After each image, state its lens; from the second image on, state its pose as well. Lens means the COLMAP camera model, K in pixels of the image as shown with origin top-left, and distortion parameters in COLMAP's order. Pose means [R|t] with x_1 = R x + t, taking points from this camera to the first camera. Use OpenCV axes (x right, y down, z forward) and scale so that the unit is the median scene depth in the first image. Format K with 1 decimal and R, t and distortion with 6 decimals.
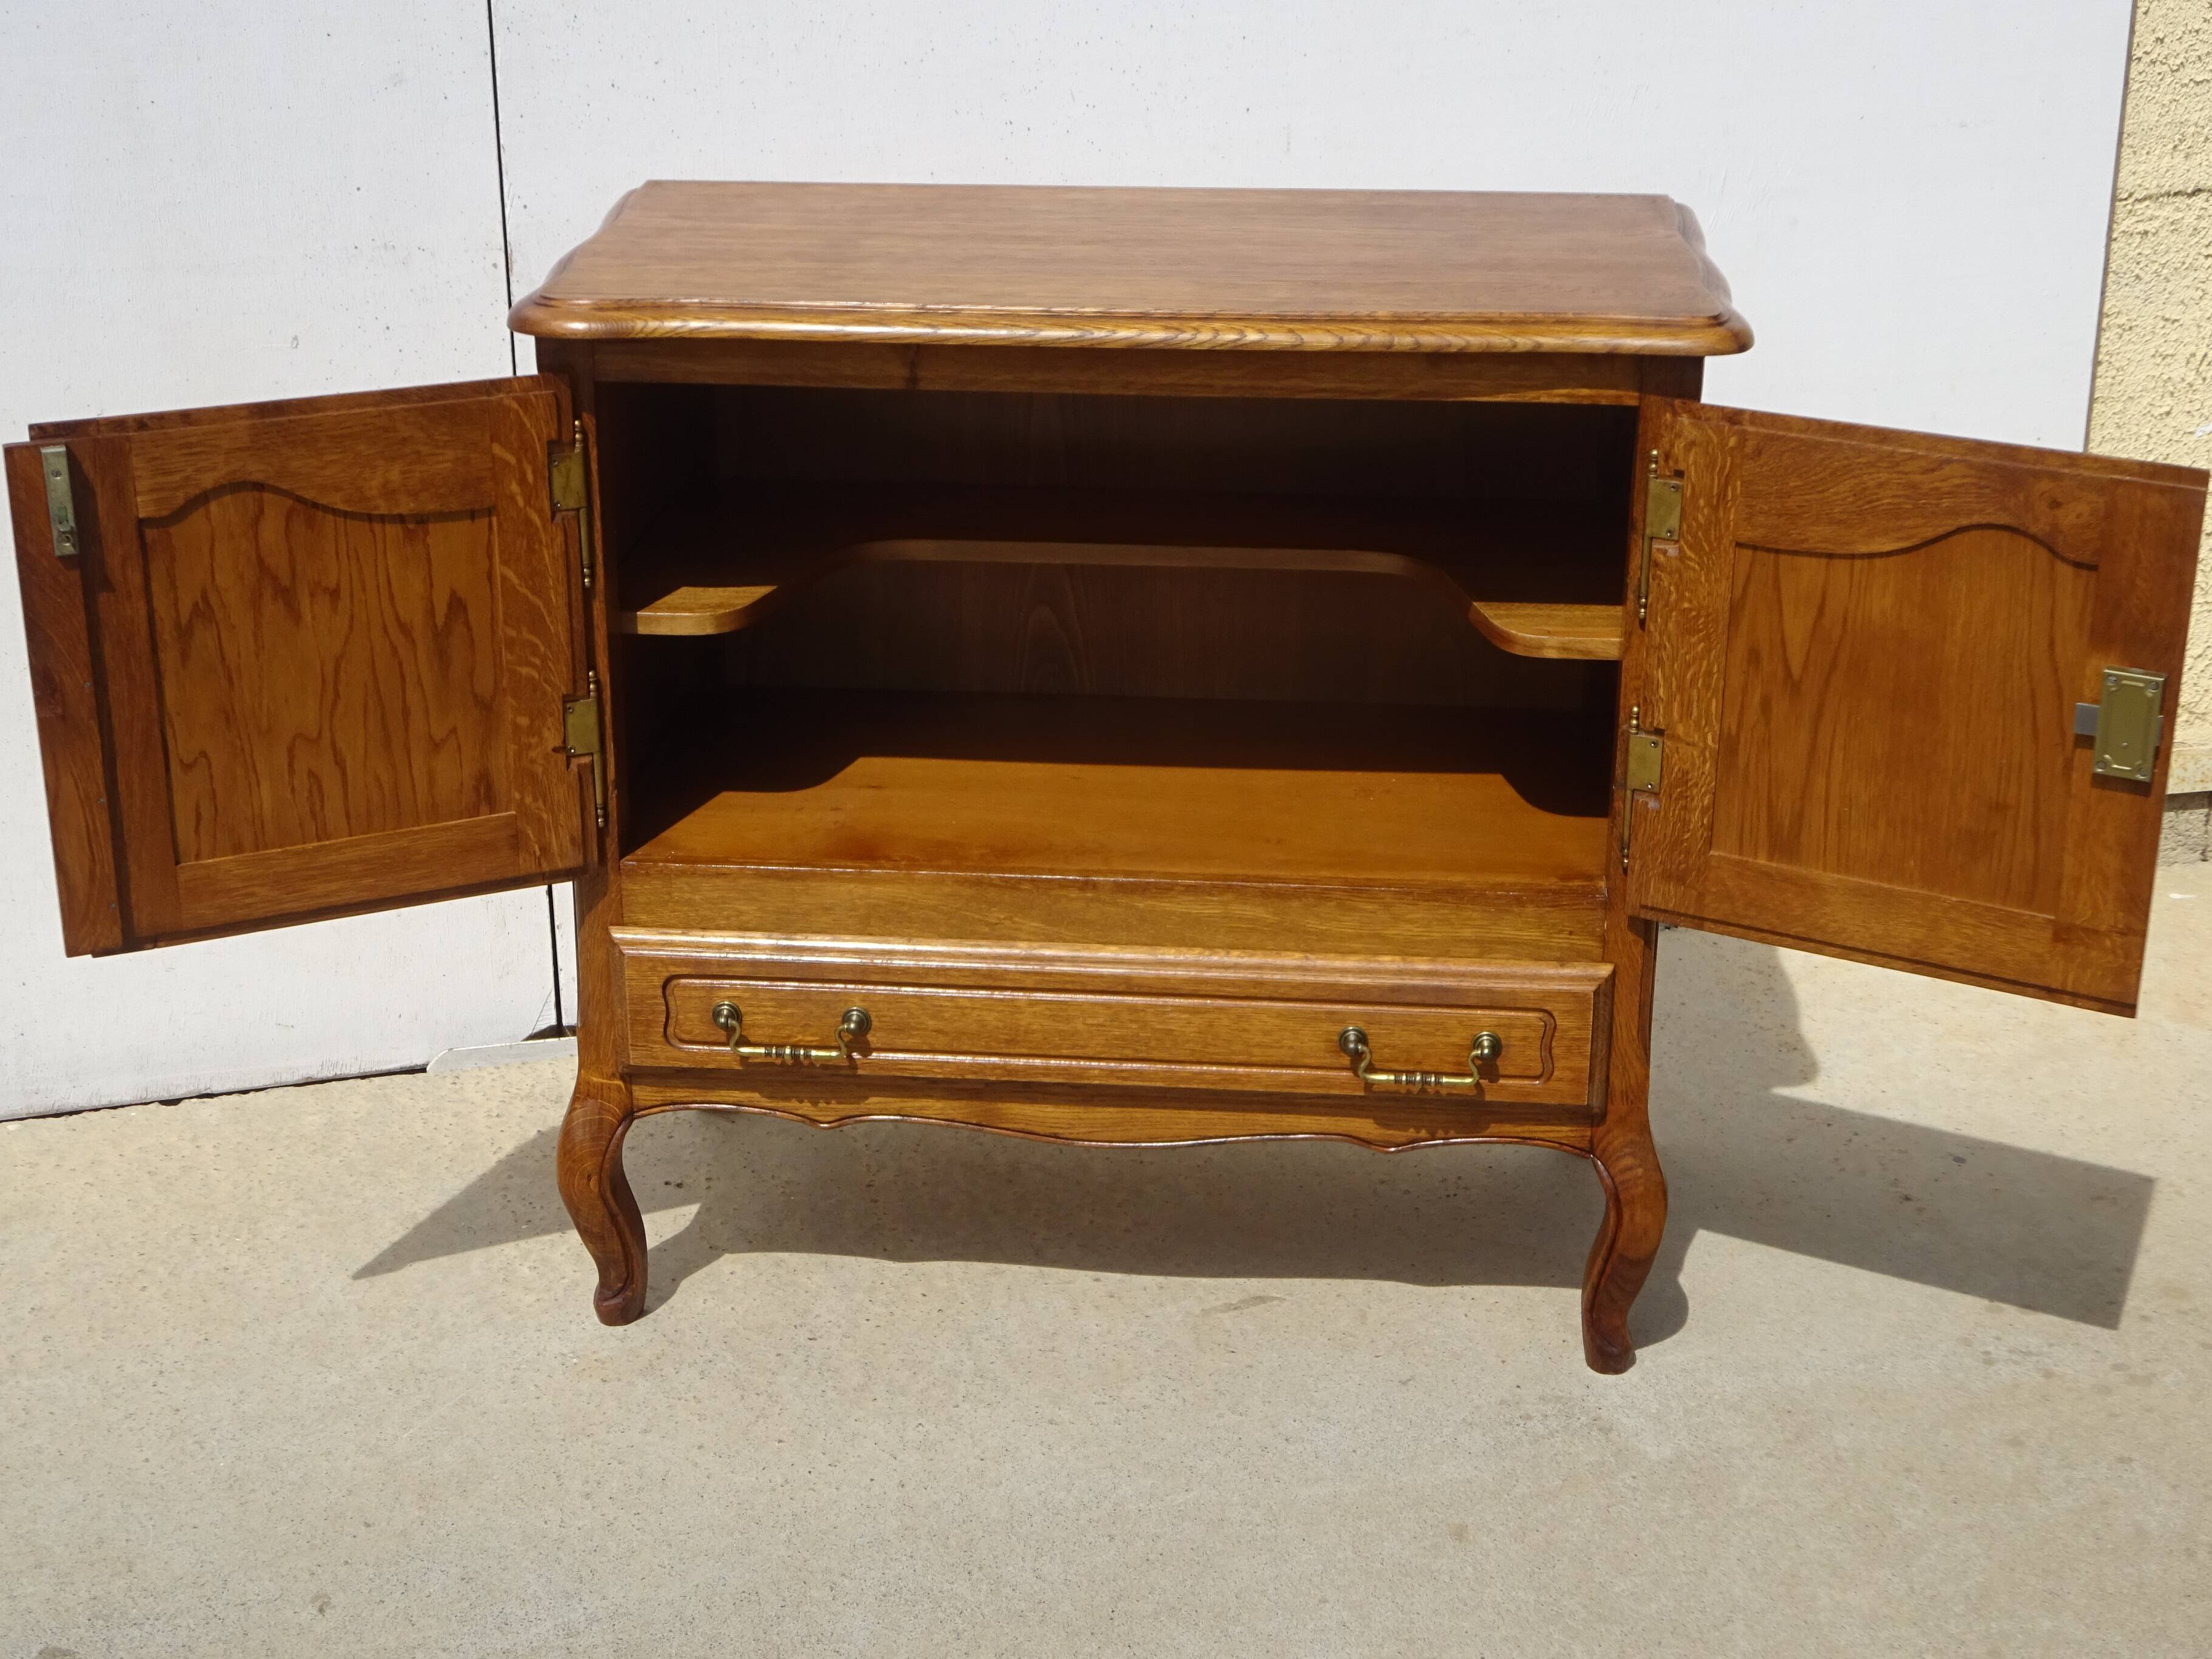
lens RADIAL K [[3267.2, 0, 1109.0], [0, 3267.2, 821.8], [0, 0, 1]] dist [0.020178, 0.045039]
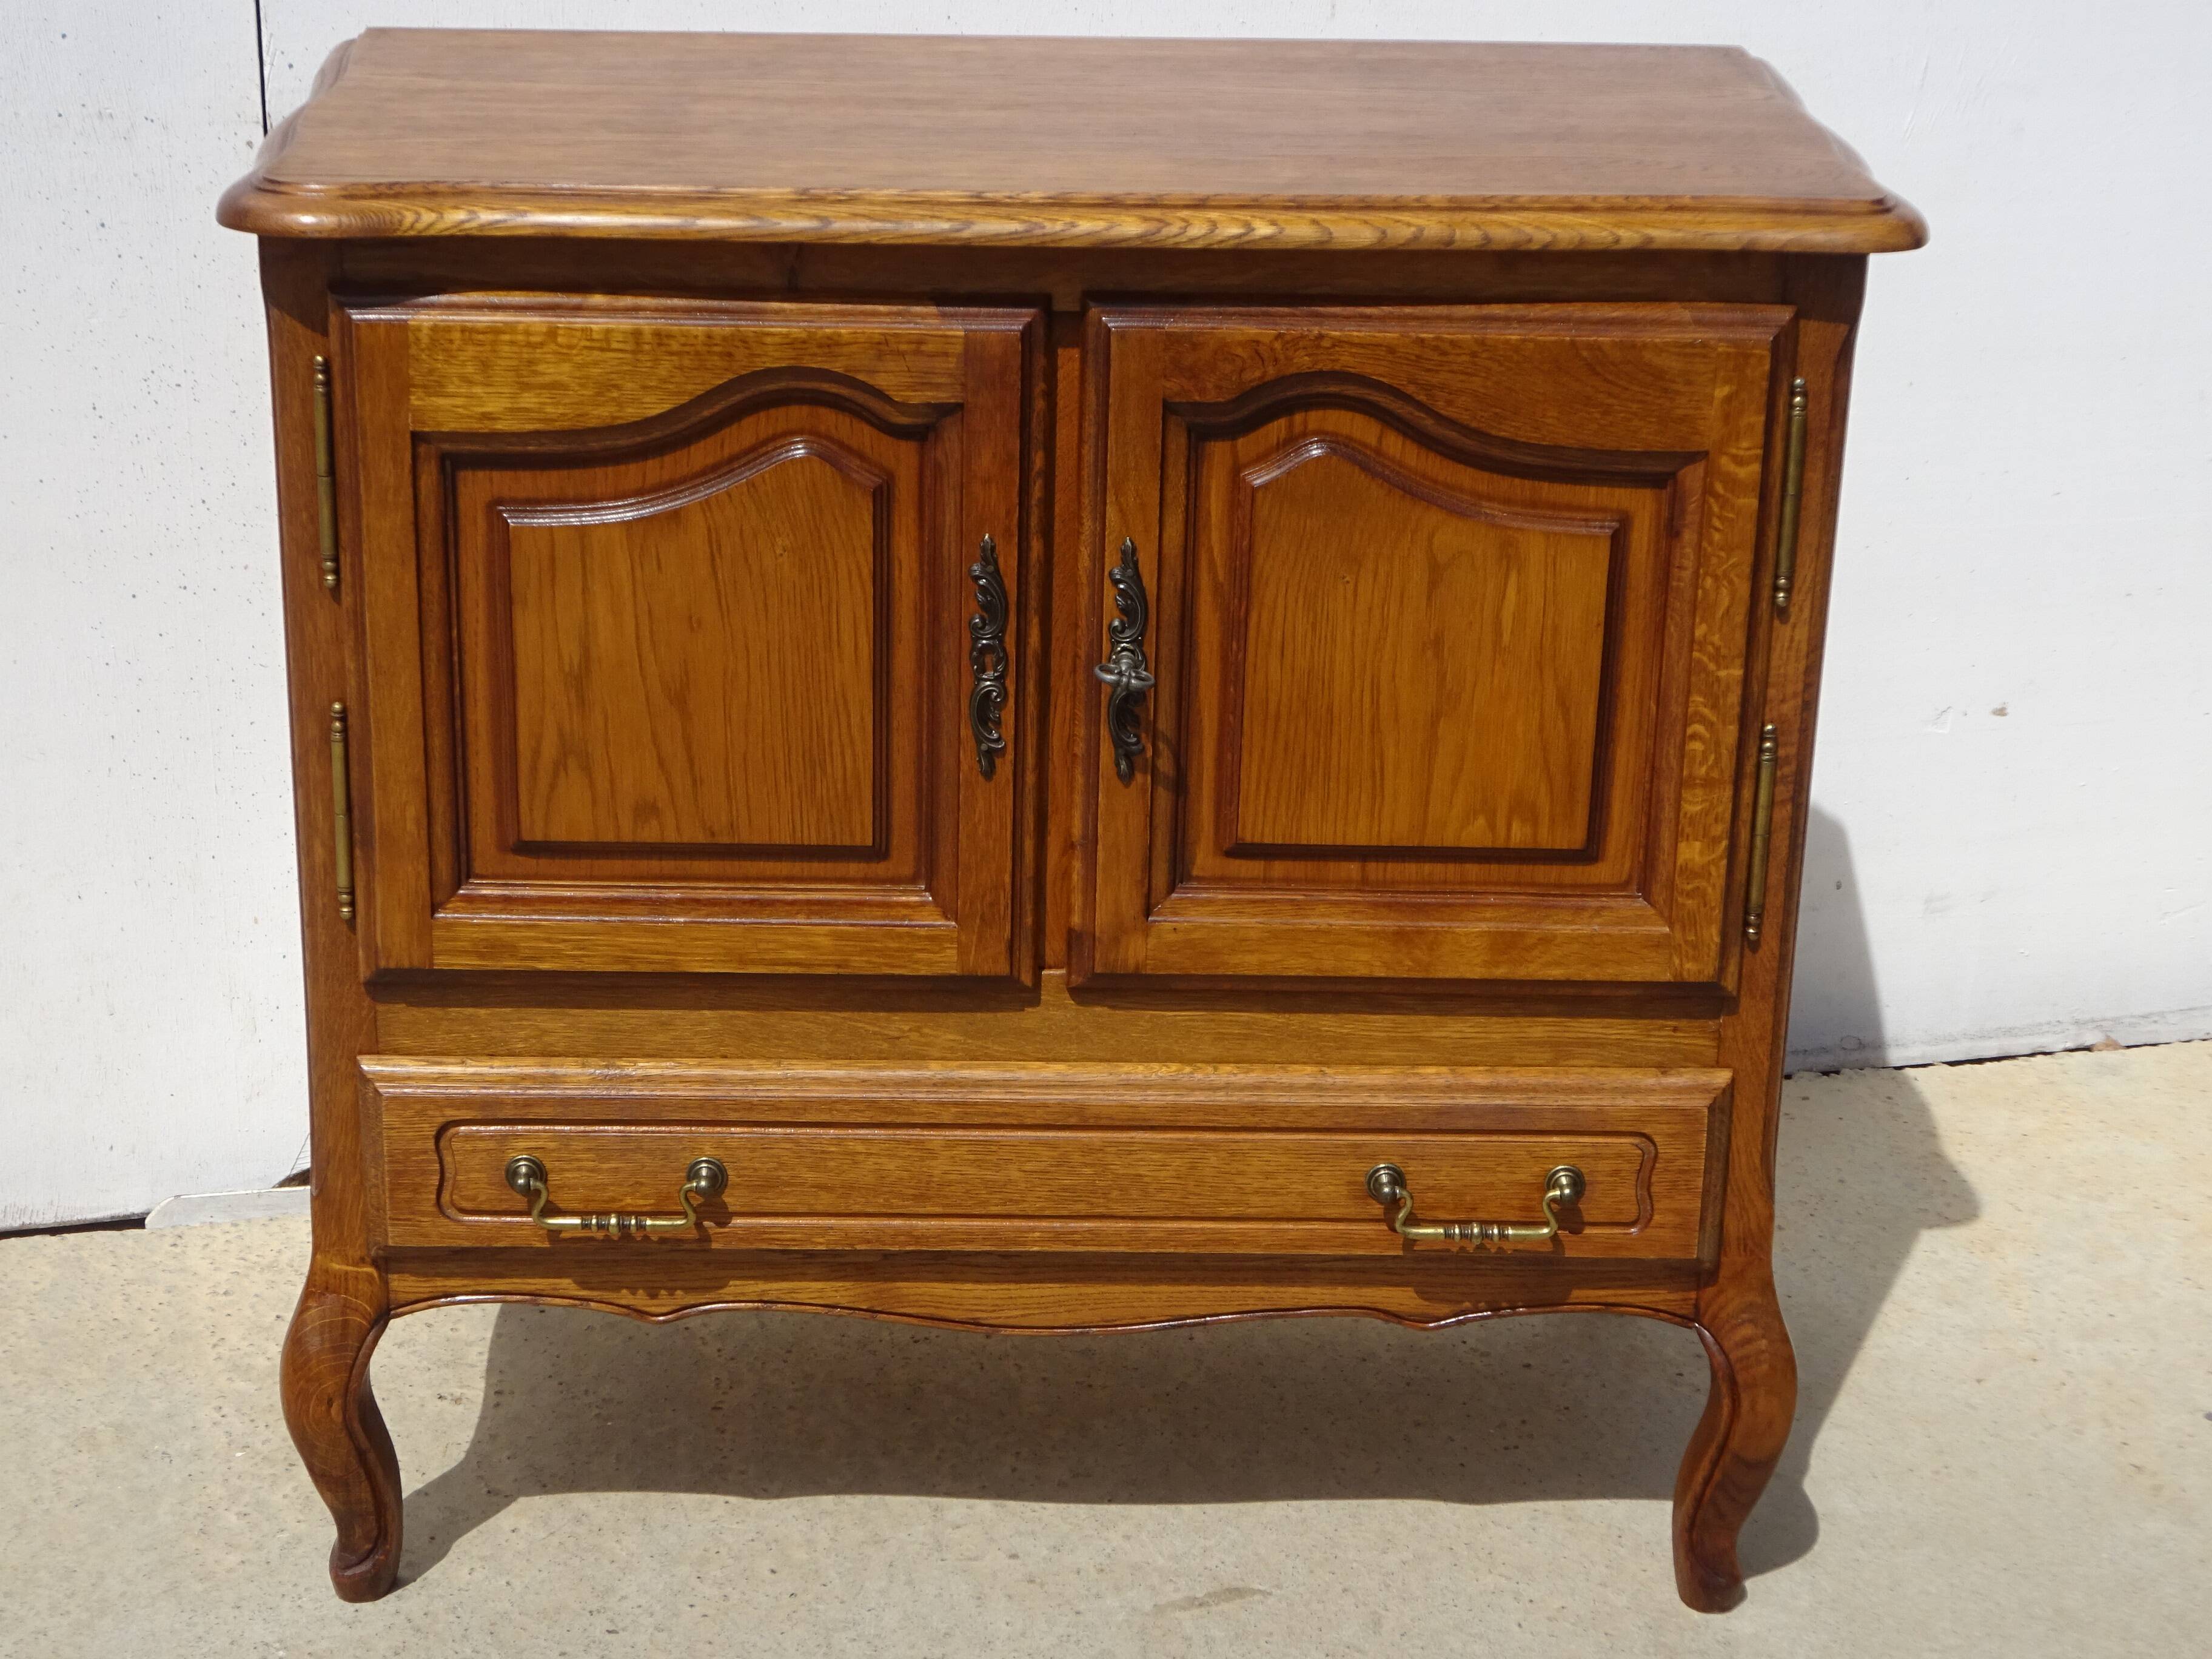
lens RADIAL K [[3922.9, 0, 1106.0], [0, 3922.9, 829.5], [0, 0, 1]] dist [0.014781, 0.019458]
pose [[0.994061, -0.022217, 0.106536, -0.080831], [0.022931, 0.999722, -0.005486, -0.009432], [-0.106385, 0.007896, 0.994294, 0.121720]]
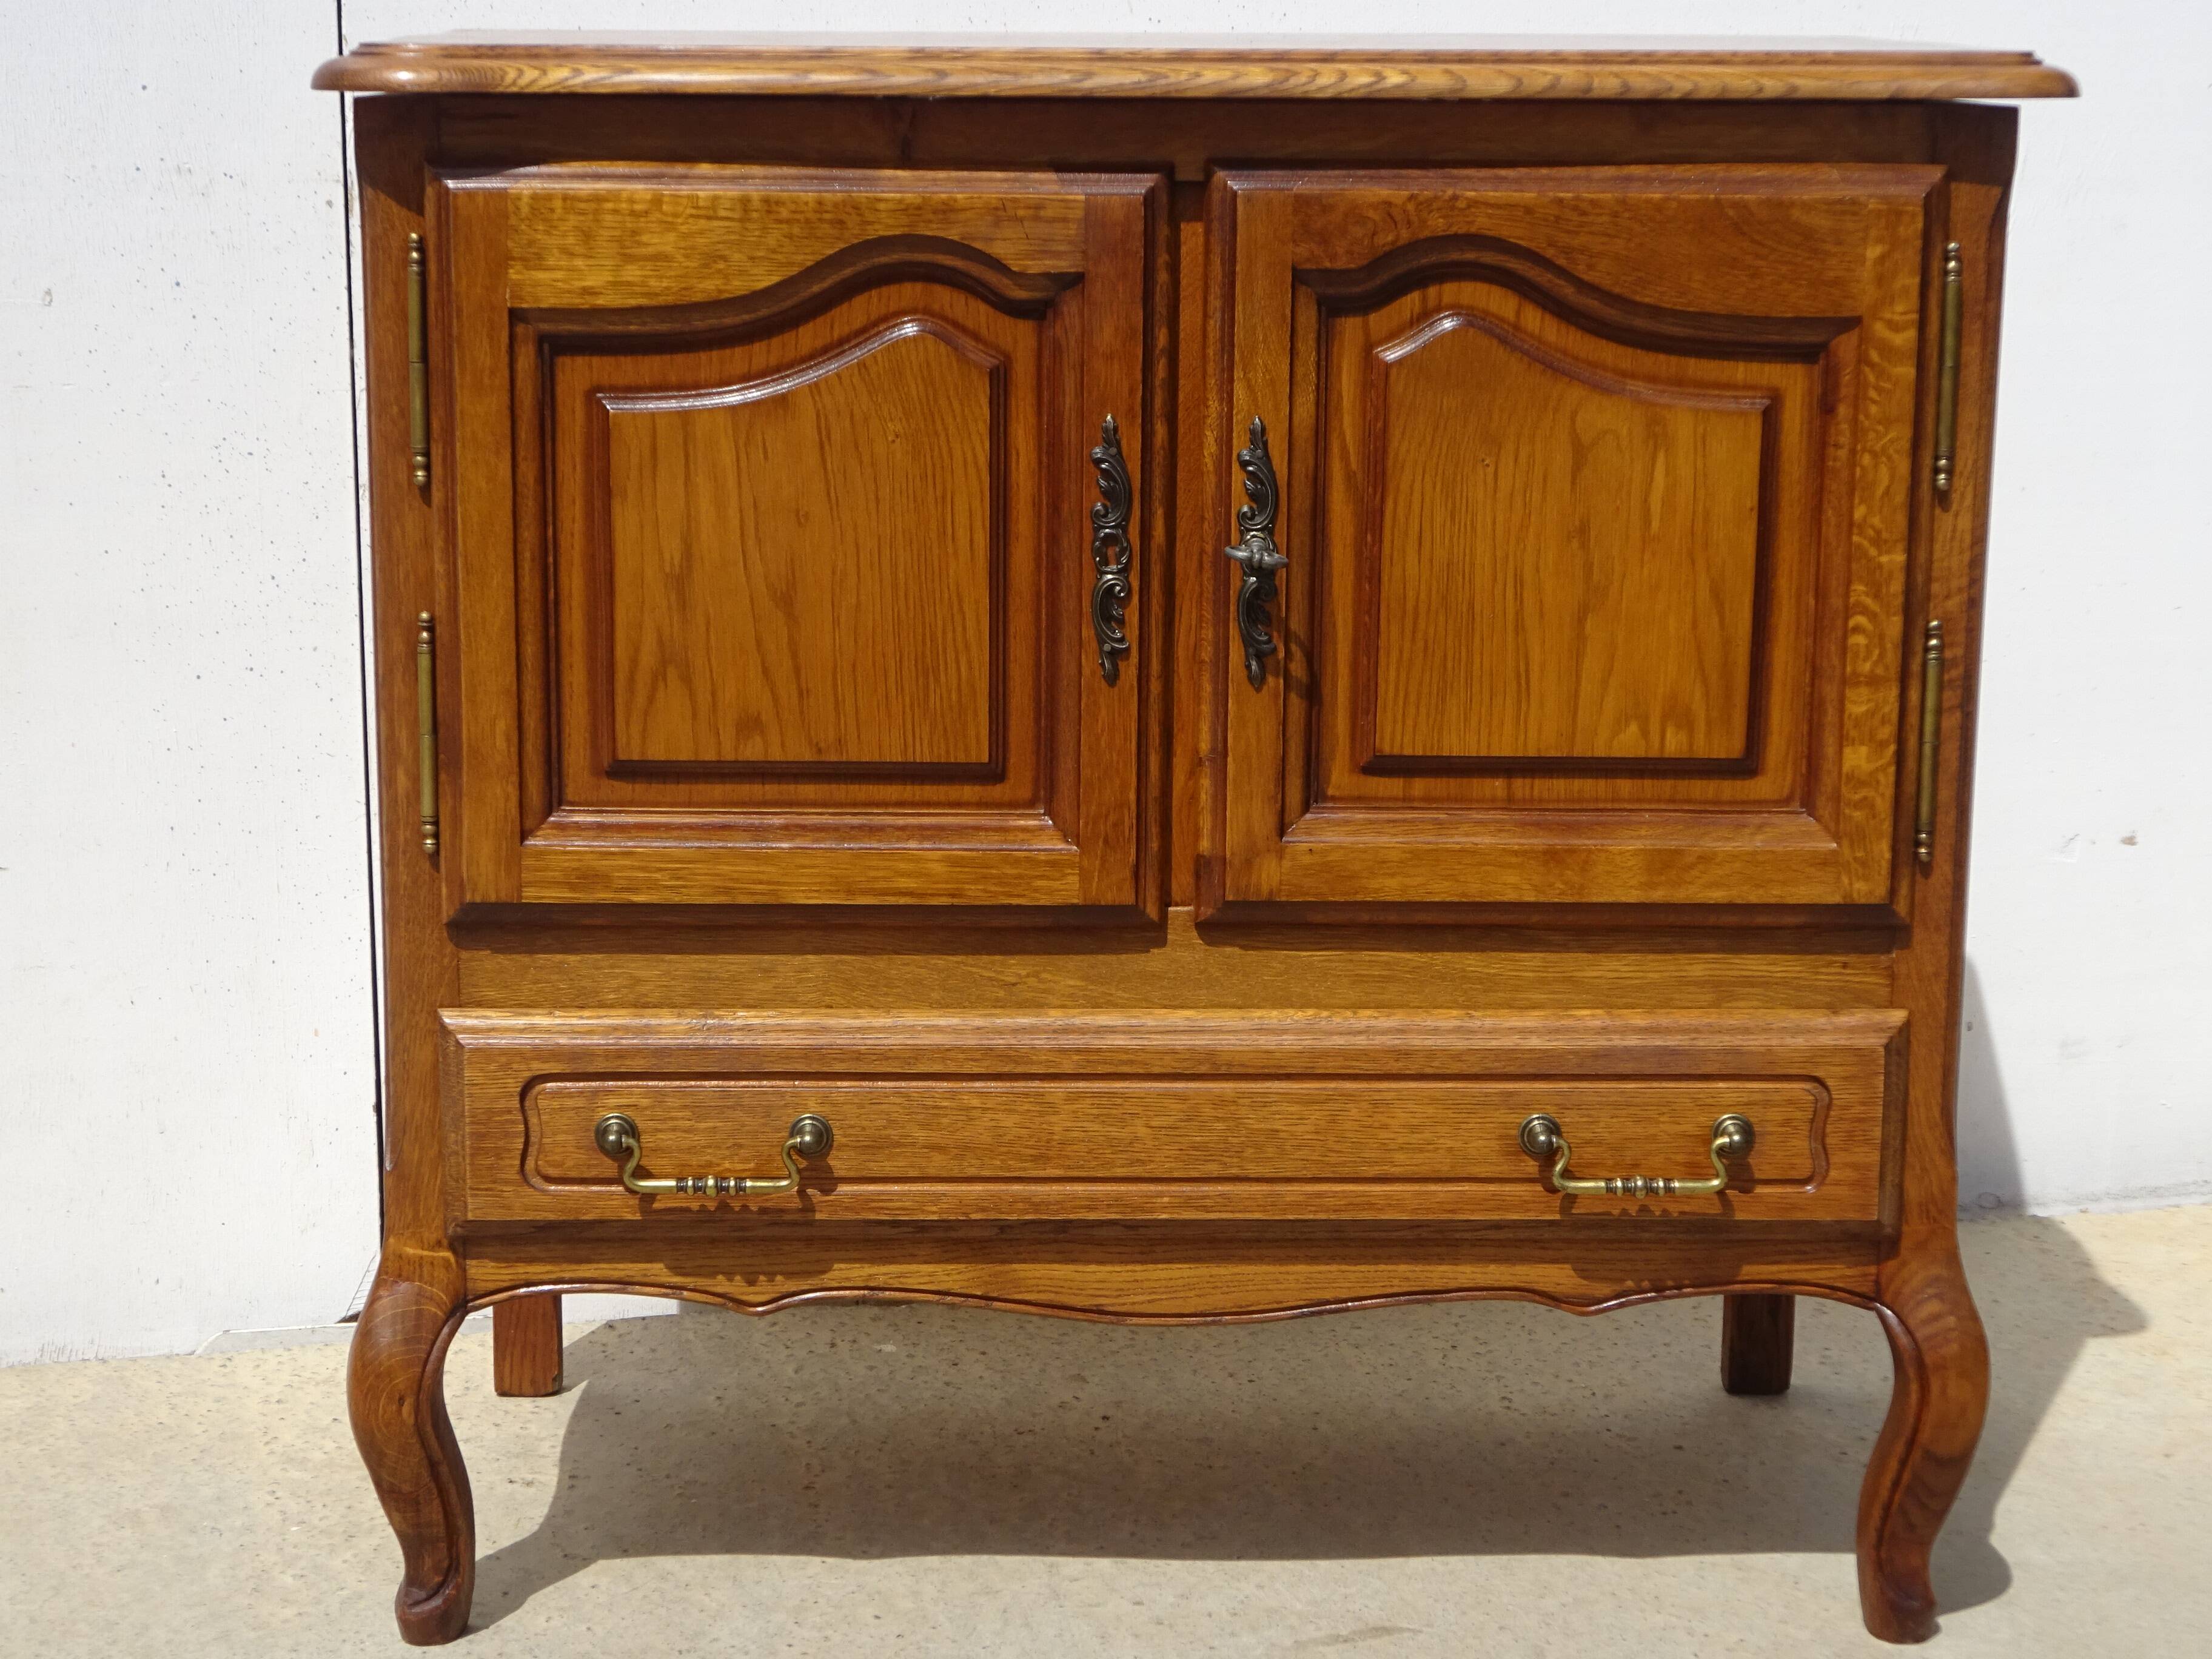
lens RADIAL K [[3922.9, 0, 1106.0], [0, 3922.9, 829.5], [0, 0, 1]] dist [0.014781, 0.019458]
pose [[0.994158, -0.018606, 0.106315, -0.102463], [0.036538, 0.984886, -0.169308, 0.139462], [-0.101558, 0.172203, 0.979812, 0.187104]]
